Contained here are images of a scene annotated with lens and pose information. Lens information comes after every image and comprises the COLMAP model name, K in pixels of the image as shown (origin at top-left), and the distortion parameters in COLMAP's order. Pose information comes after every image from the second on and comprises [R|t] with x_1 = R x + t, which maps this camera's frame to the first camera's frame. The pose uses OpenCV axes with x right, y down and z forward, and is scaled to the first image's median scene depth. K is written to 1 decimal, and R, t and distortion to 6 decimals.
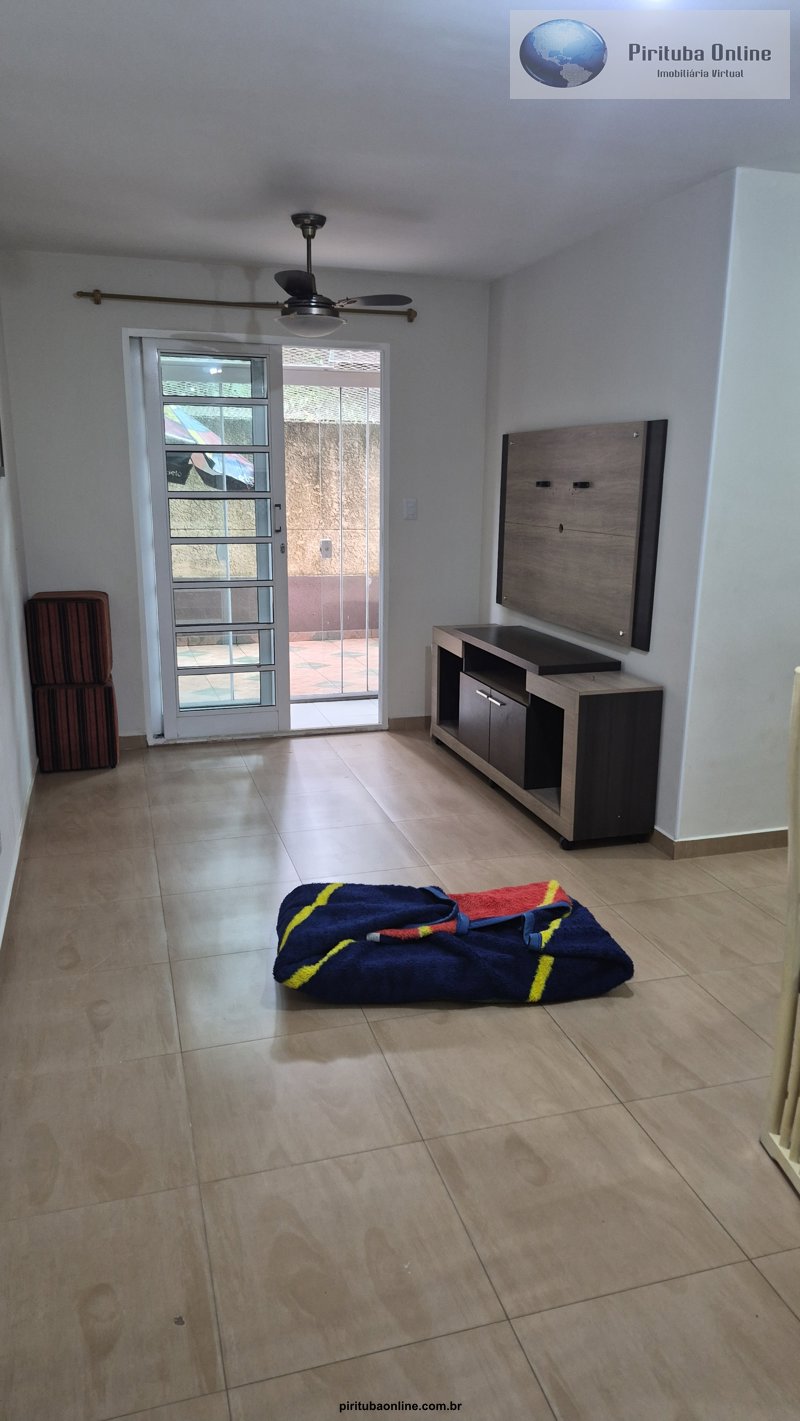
lens RADIAL K [[977.8, 0, 403.2], [0, 977.8, 699.0], [0, 0, 1]] dist [0.021649, -0.017447]
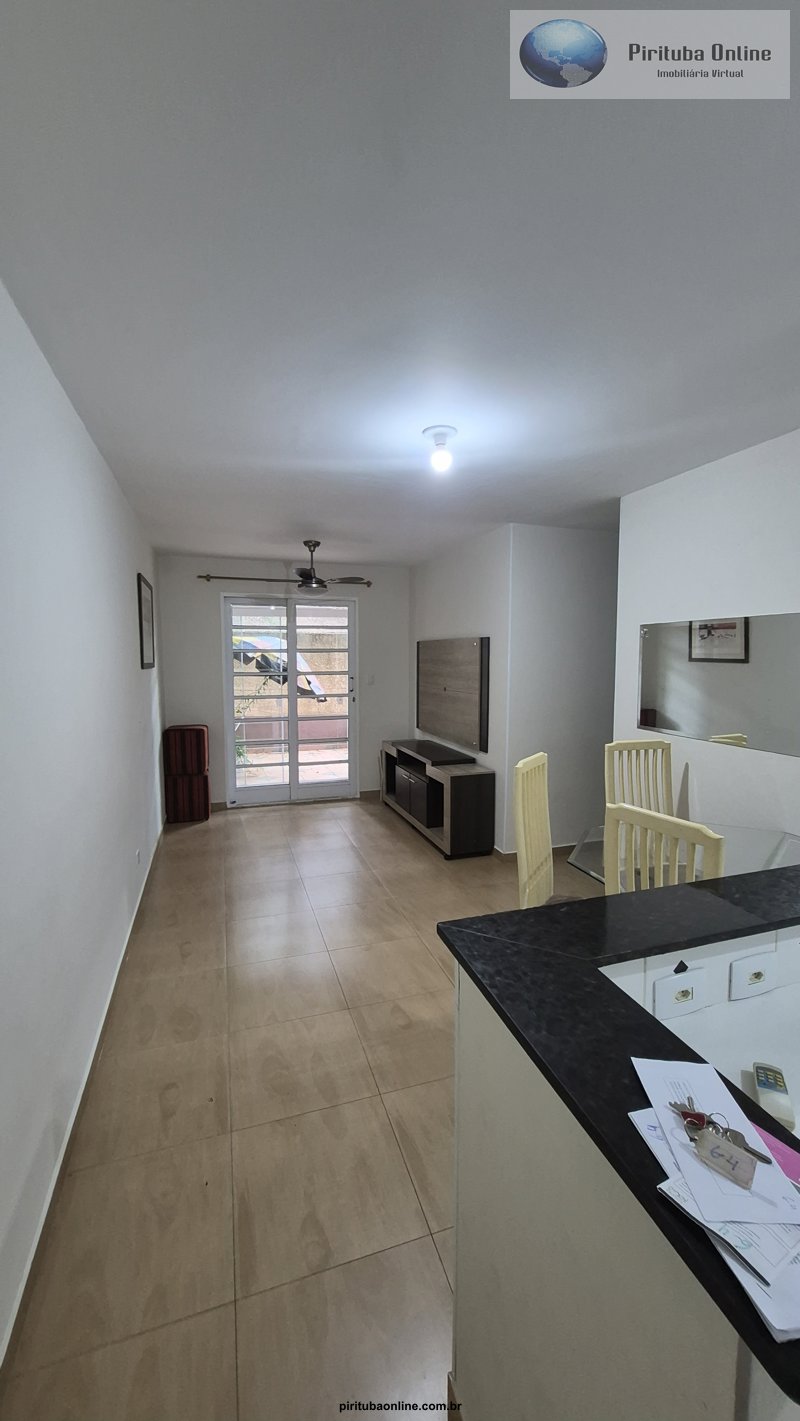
lens RADIAL K [[559.3, 0, 401.8], [0, 559.3, 691.3], [0, 0, 1]] dist [-0.001562, 0.000095]
pose [[0.999679, -0.009006, 0.023698, 0.056682], [0.012758, 0.986498, -0.163274, 0.009409], [-0.021908, 0.163524, 0.986296, -0.098611]]
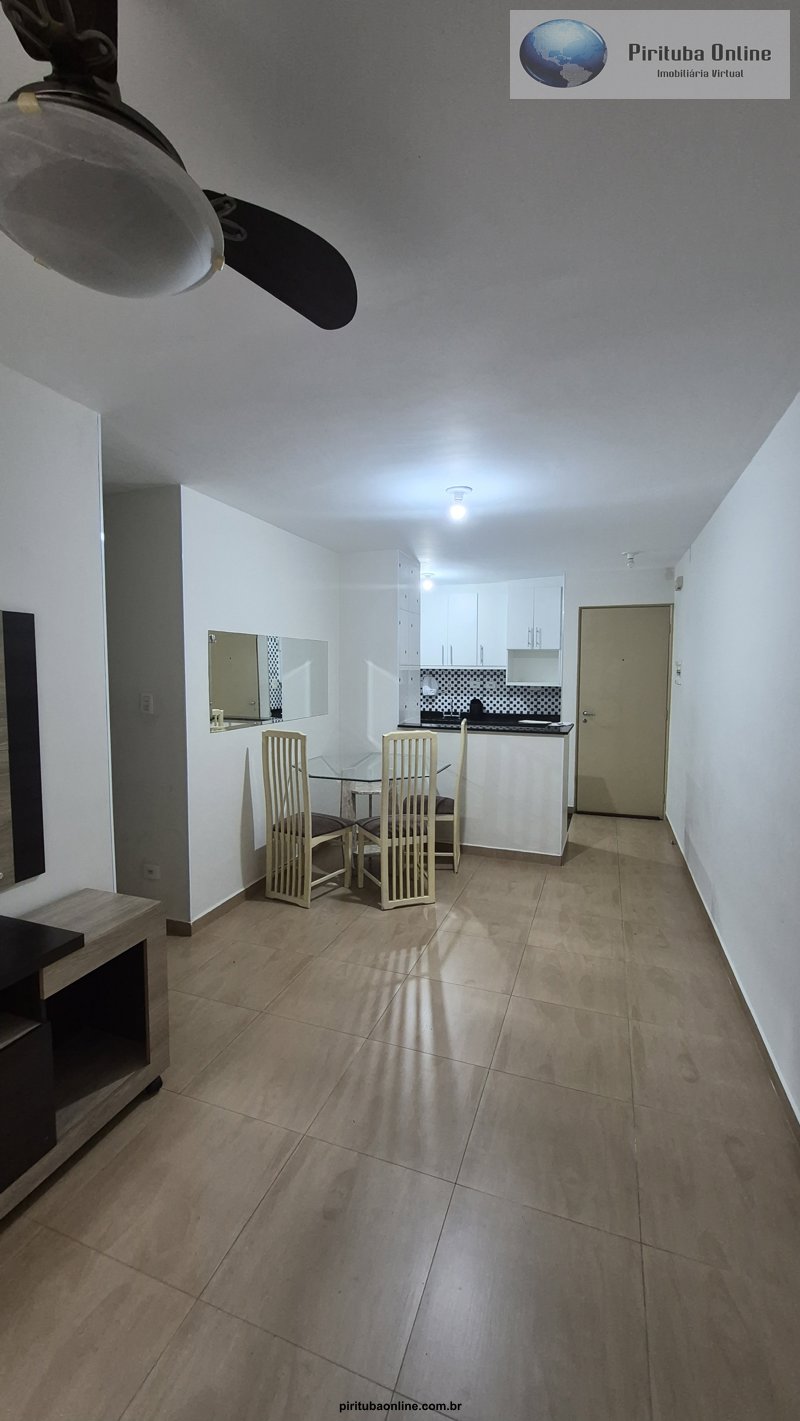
lens RADIAL K [[559.3, 0, 401.8], [0, 559.3, 701.9], [0, 0, 1]] dist [-0.001562, 0.000095]
pose [[-0.801082, -0.047540, 0.596664, -0.287667], [0.124836, 0.961650, 0.244225, -0.270802], [-0.585392, 0.270130, -0.764425, 1.130334]]
